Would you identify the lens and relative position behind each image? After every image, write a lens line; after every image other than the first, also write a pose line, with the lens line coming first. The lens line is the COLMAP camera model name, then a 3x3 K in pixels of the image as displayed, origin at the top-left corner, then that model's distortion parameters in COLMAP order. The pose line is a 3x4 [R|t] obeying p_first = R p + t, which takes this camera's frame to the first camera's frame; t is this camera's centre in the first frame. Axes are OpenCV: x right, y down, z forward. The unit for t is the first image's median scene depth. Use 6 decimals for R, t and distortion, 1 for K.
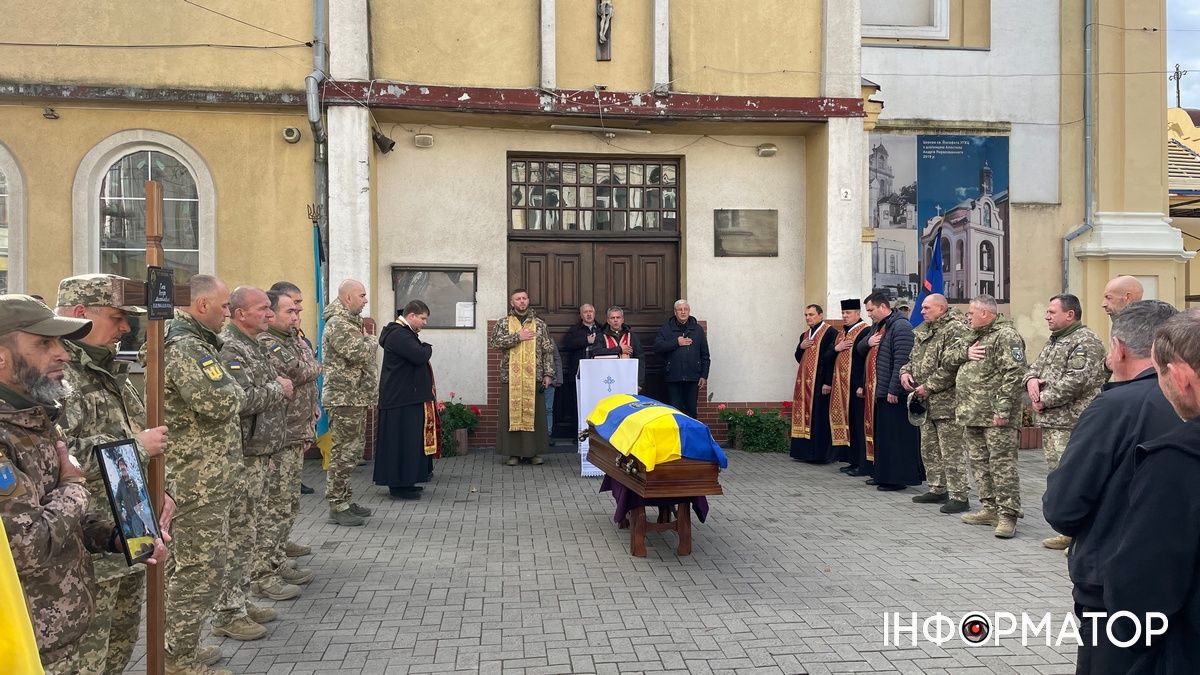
lens RADIAL K [[904.7, 0, 599.0], [0, 904.7, 332.7], [0, 0, 1]] dist [0.108810, -0.149725]
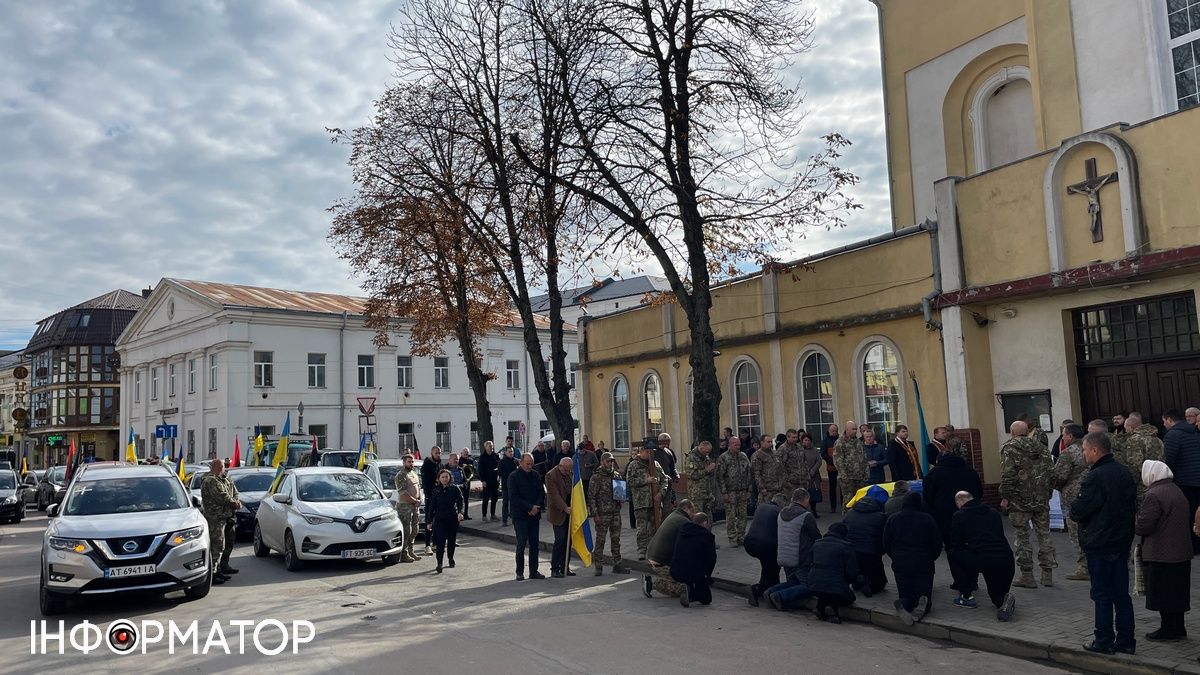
lens RADIAL K [[904.7, 0, 599.0], [0, 904.7, 332.7], [0, 0, 1]] dist [0.108810, -0.149725]
pose [[0.365937, -0.118474, -0.923068, 1.033831], [0.047885, 0.992947, -0.108459, -0.039296], [0.929407, -0.004511, 0.369029, -0.252597]]
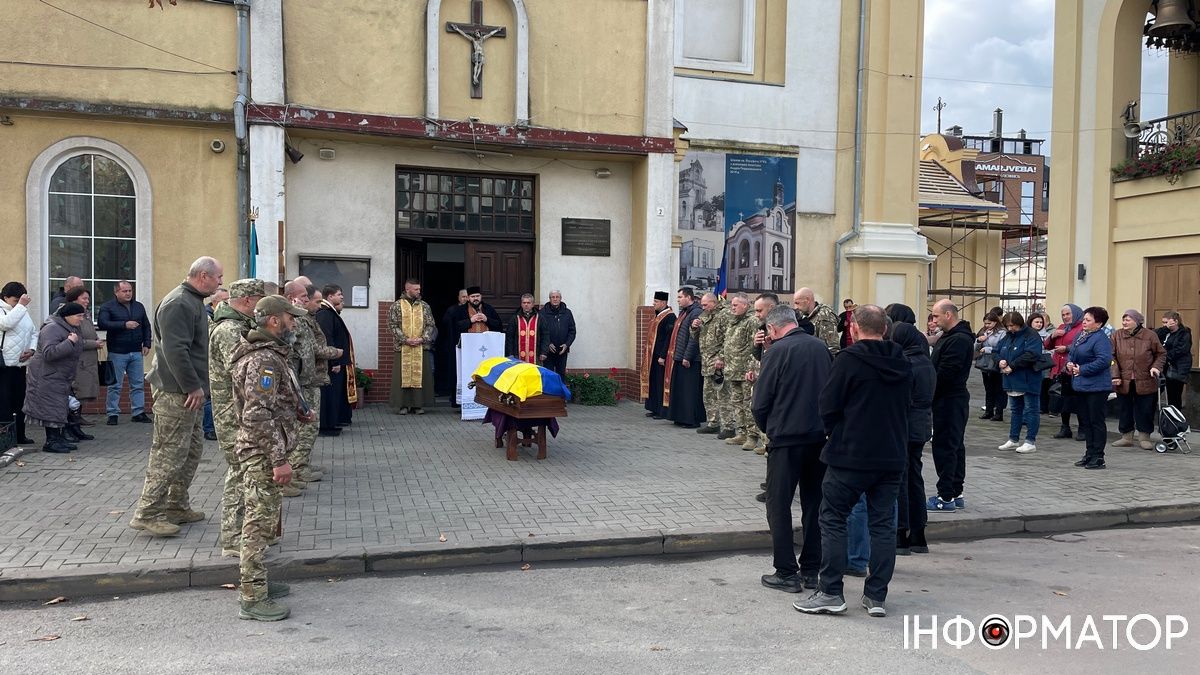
lens RADIAL K [[904.7, 0, 599.0], [0, 904.7, 332.7], [0, 0, 1]] dist [0.108810, -0.149725]
pose [[0.984731, 0.012496, 0.173633, -0.043361], [-0.016420, 0.999641, 0.021185, -0.002290], [-0.173306, -0.023713, 0.984583, -0.284595]]
